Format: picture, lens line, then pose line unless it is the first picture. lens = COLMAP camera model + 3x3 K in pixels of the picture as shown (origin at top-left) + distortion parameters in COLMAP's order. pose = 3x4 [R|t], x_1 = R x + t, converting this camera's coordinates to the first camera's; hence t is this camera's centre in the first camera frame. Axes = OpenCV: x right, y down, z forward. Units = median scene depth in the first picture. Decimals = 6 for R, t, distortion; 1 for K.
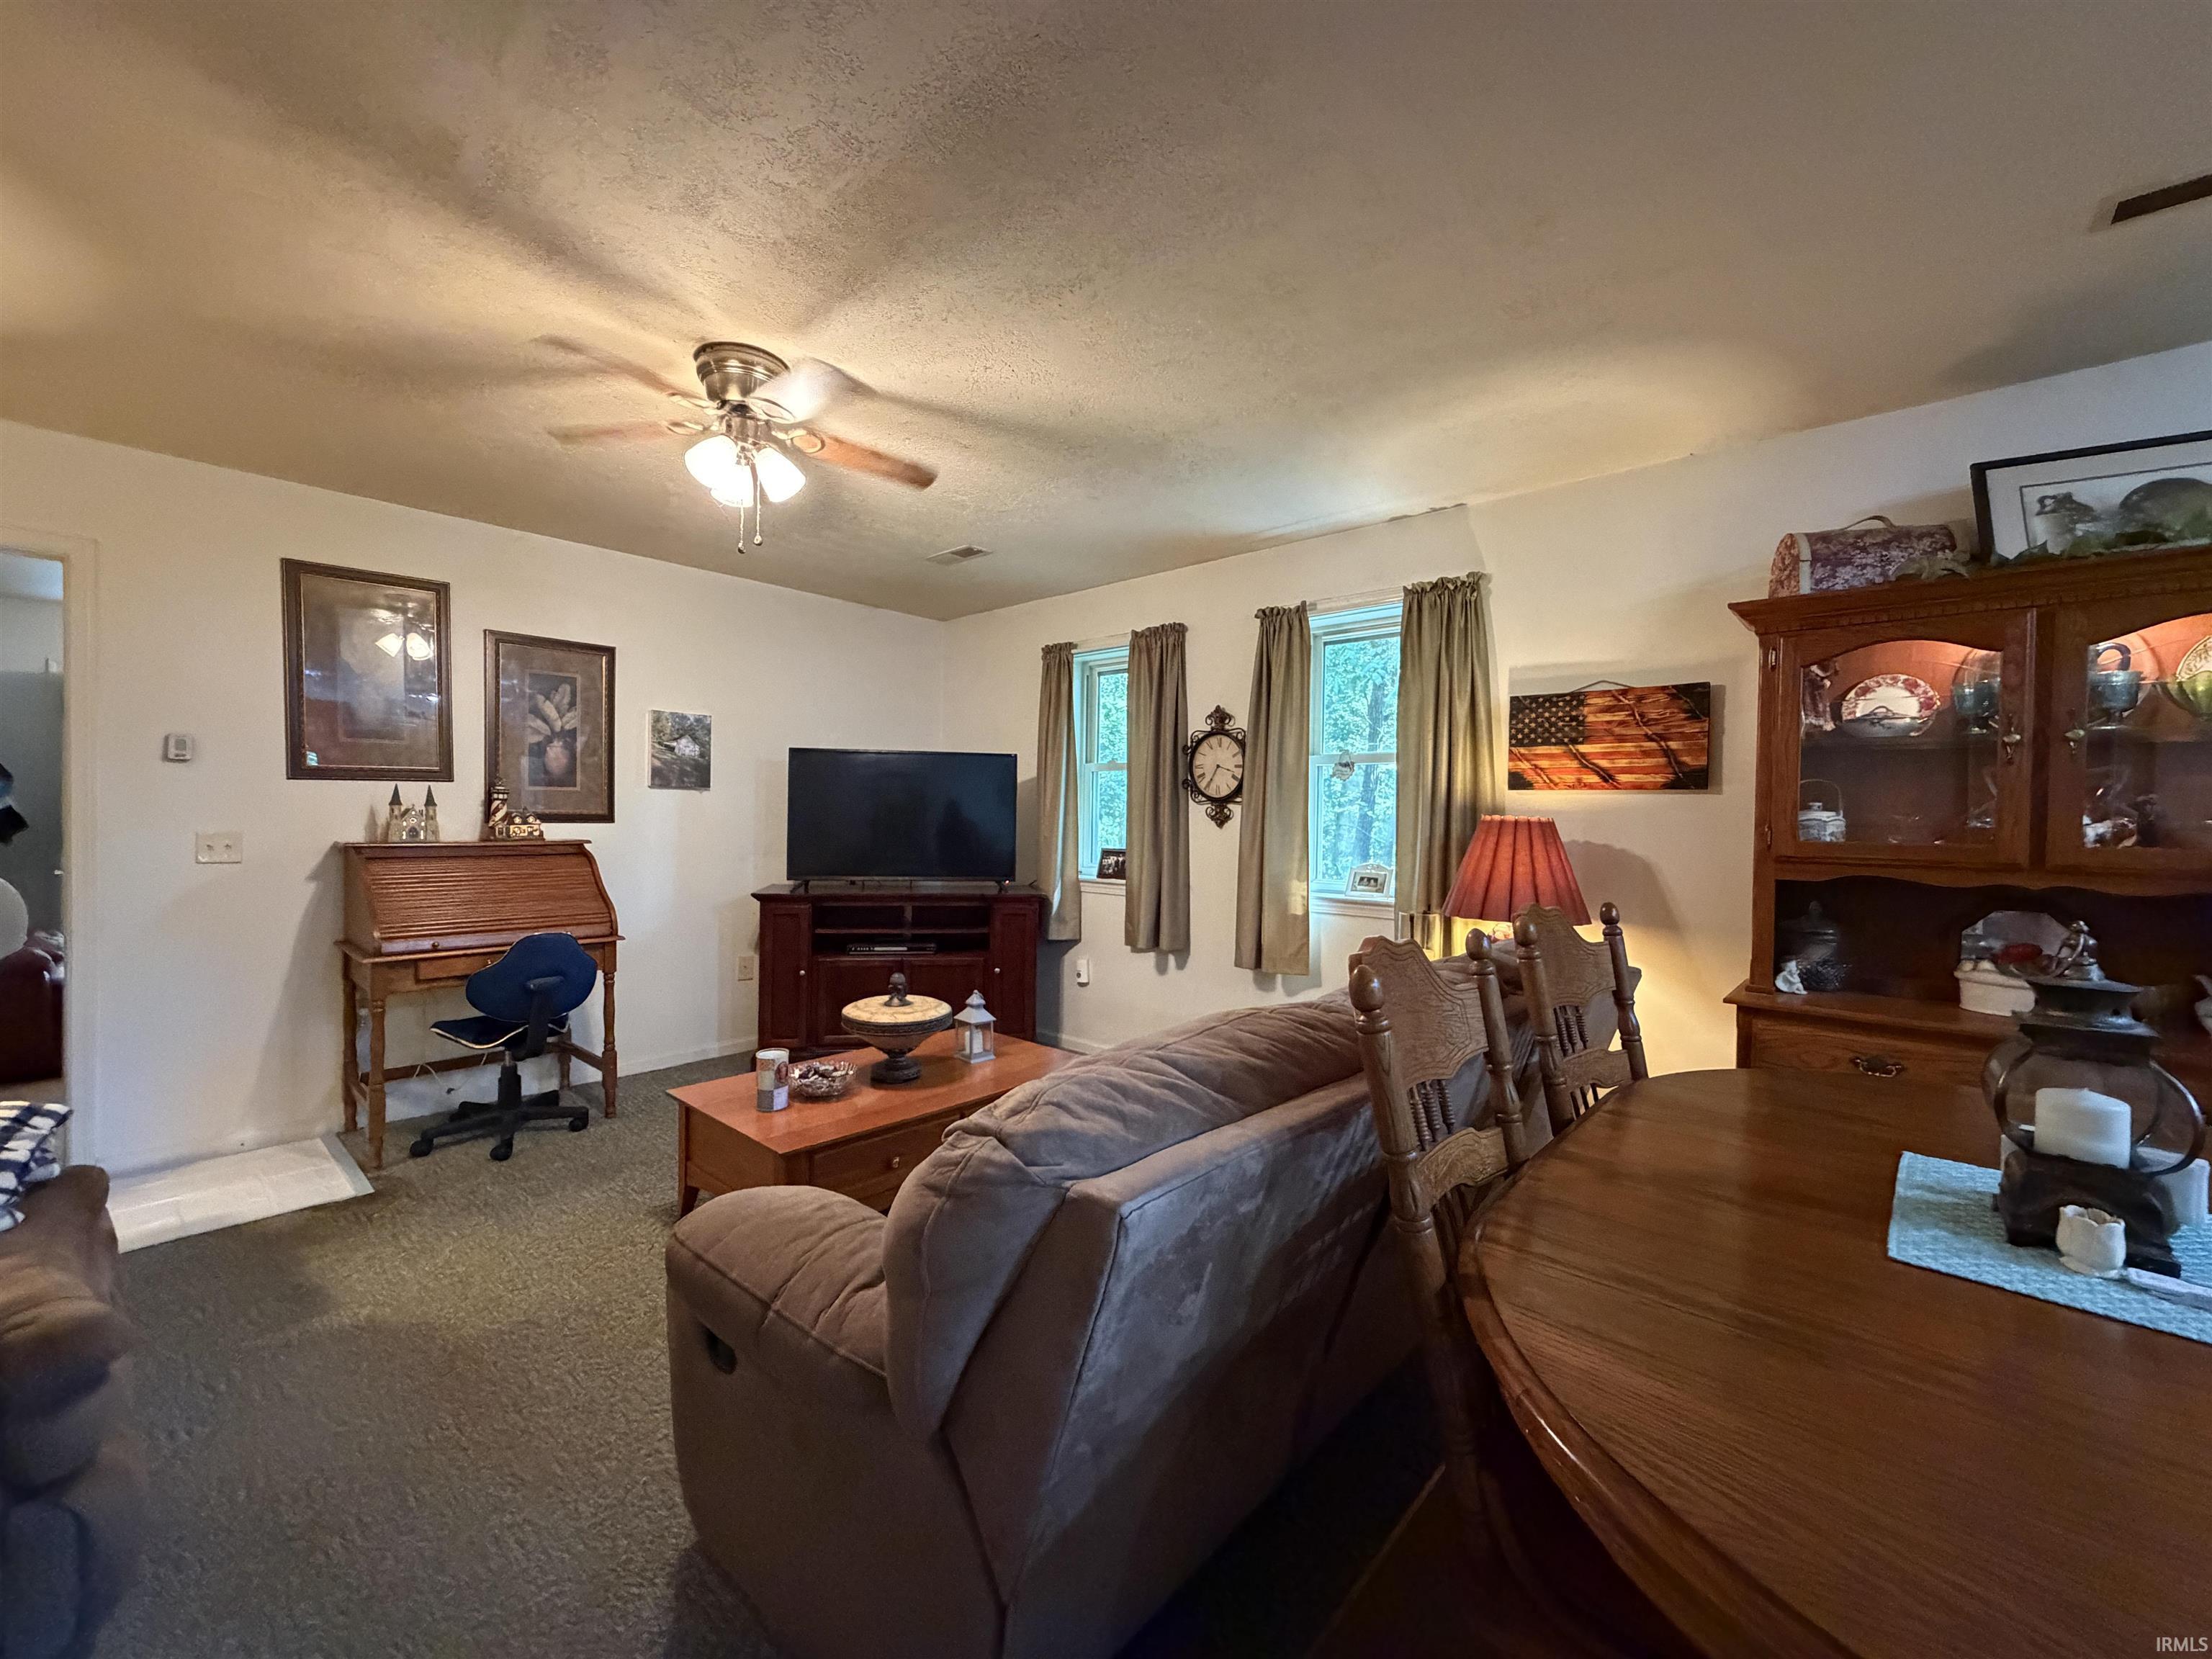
lens RADIAL K [[879.8, 0, 1101.0], [0, 879.8, 827.3], [0, 0, 1]] dist [0.001028, -0.000518]
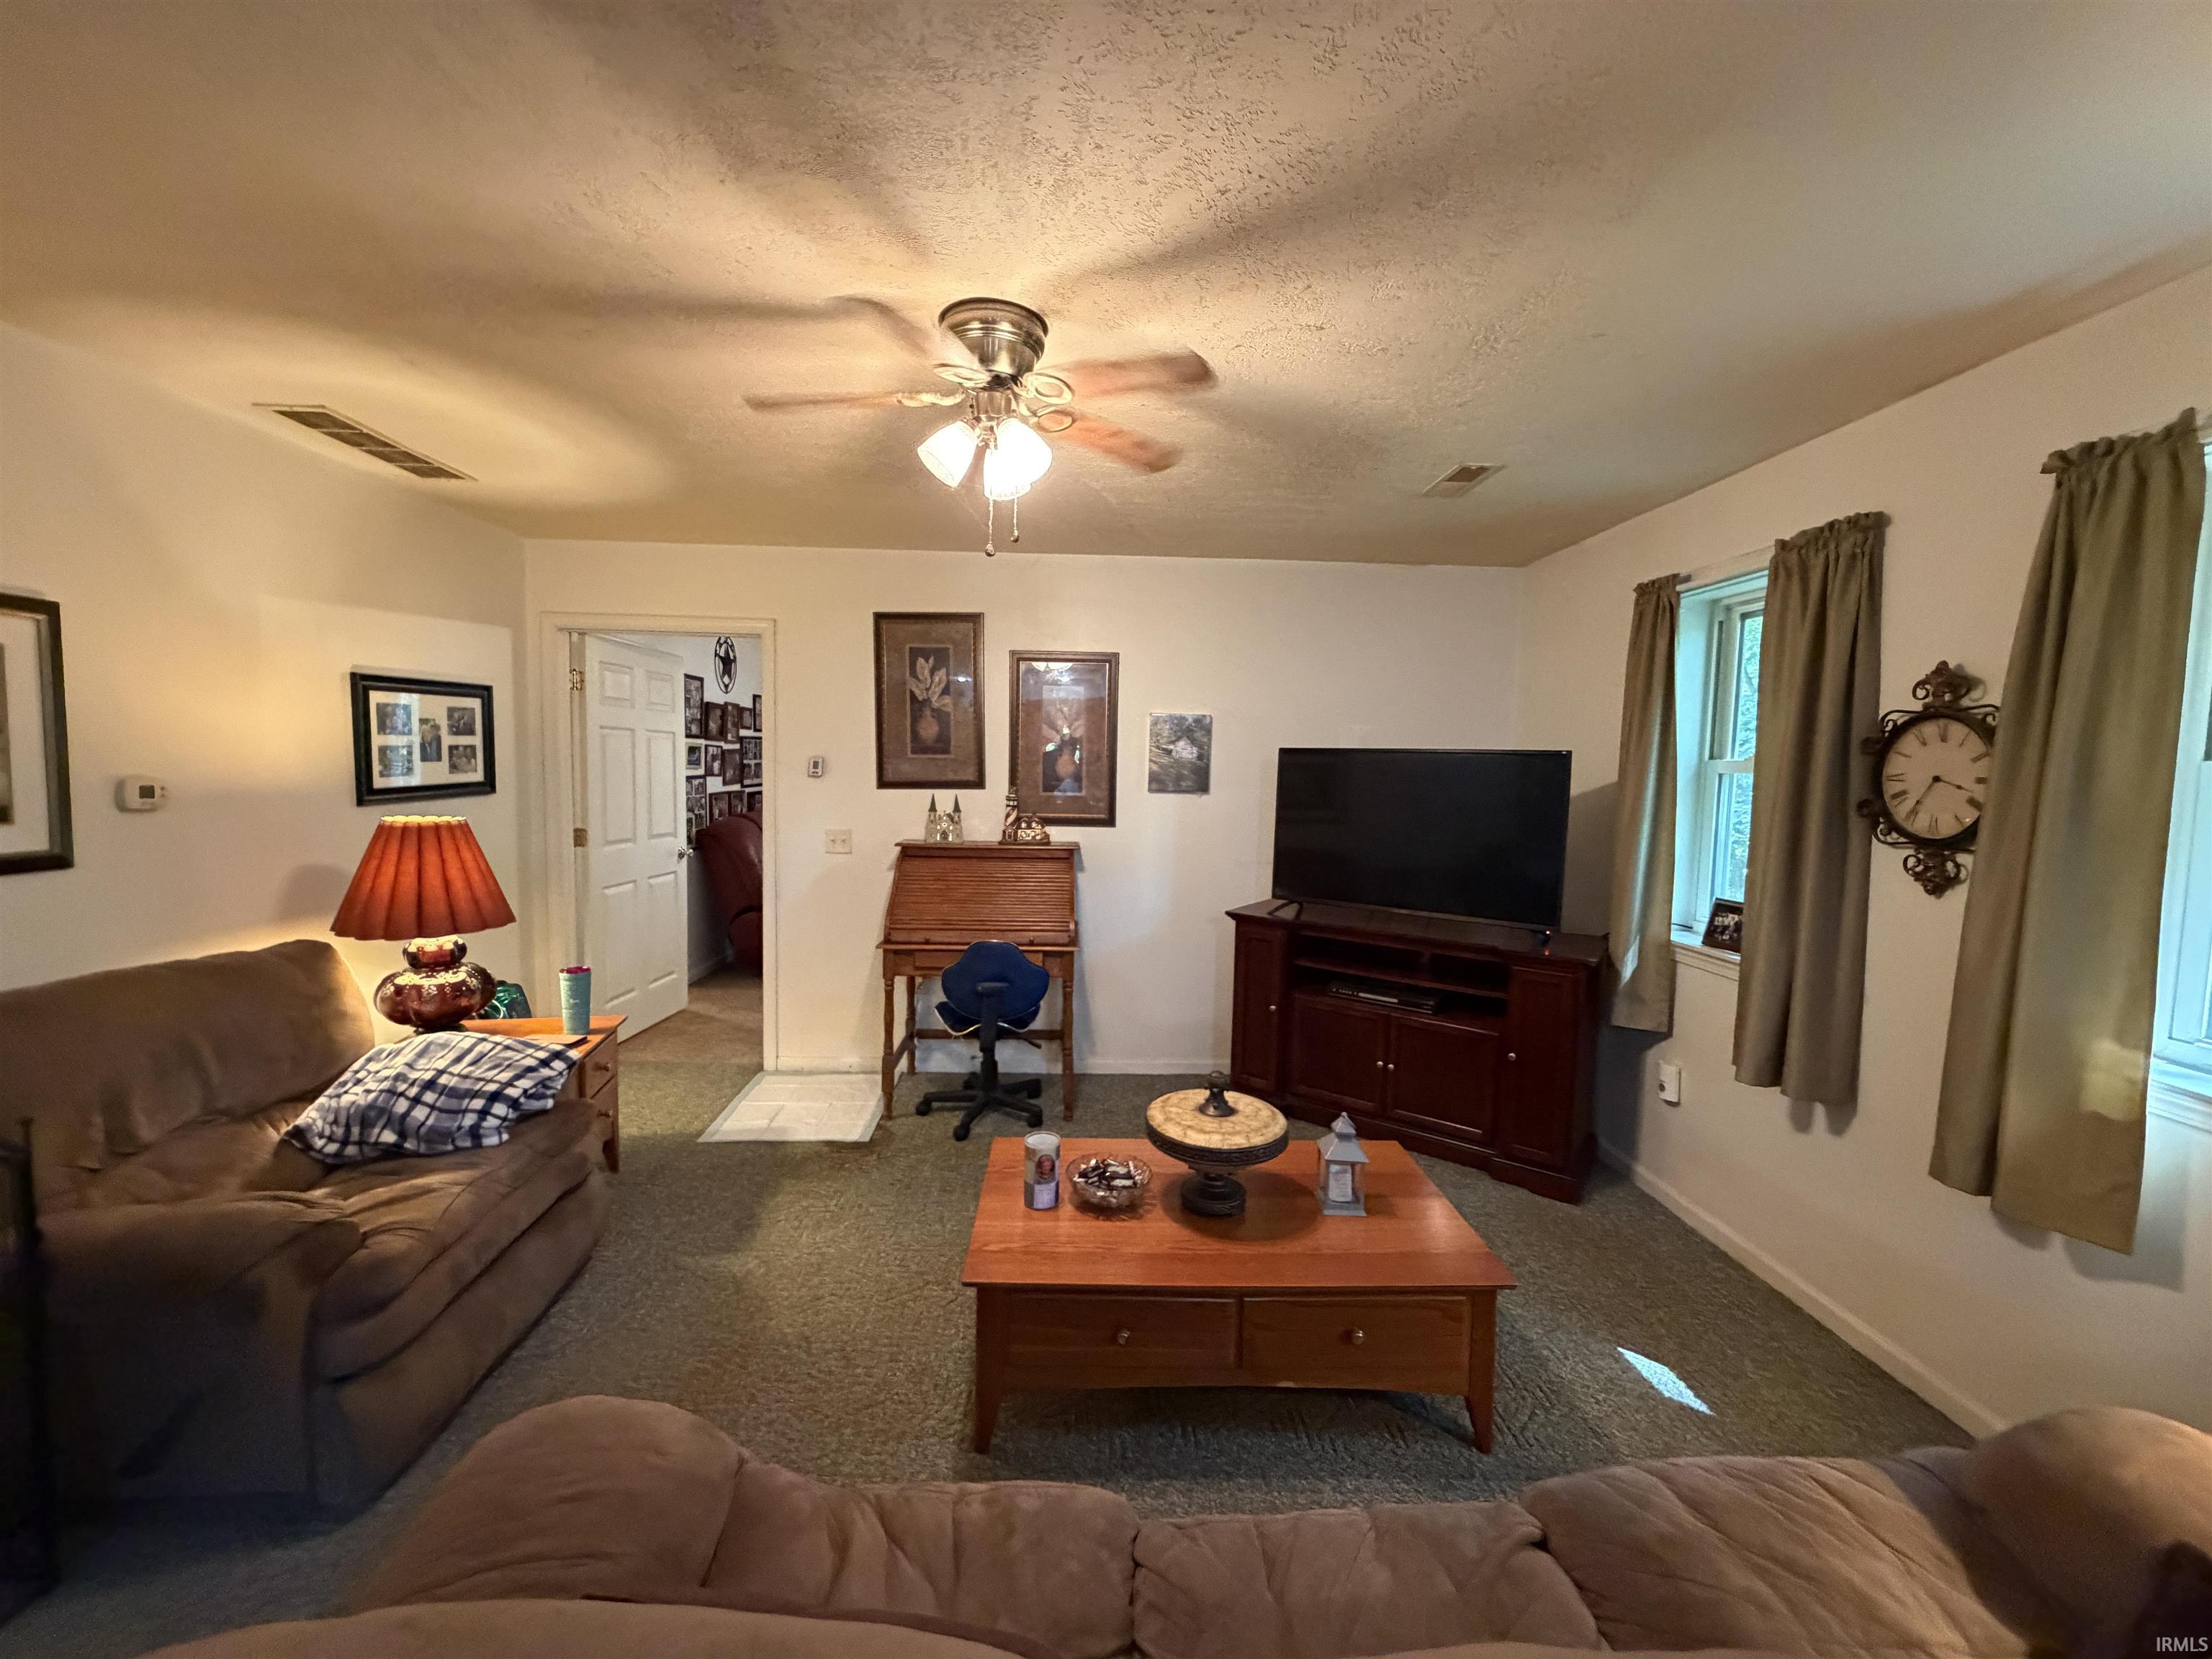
lens RADIAL K [[879.8, 0, 1100.3], [0, 879.8, 826.0], [0, 0, 1]] dist [0.001028, -0.000518]
pose [[0.695404, 0.050656, -0.716832, 0.179271], [-0.021509, 0.998533, 0.049697, -0.062227], [0.718297, -0.019141, 0.695473, 0.309421]]
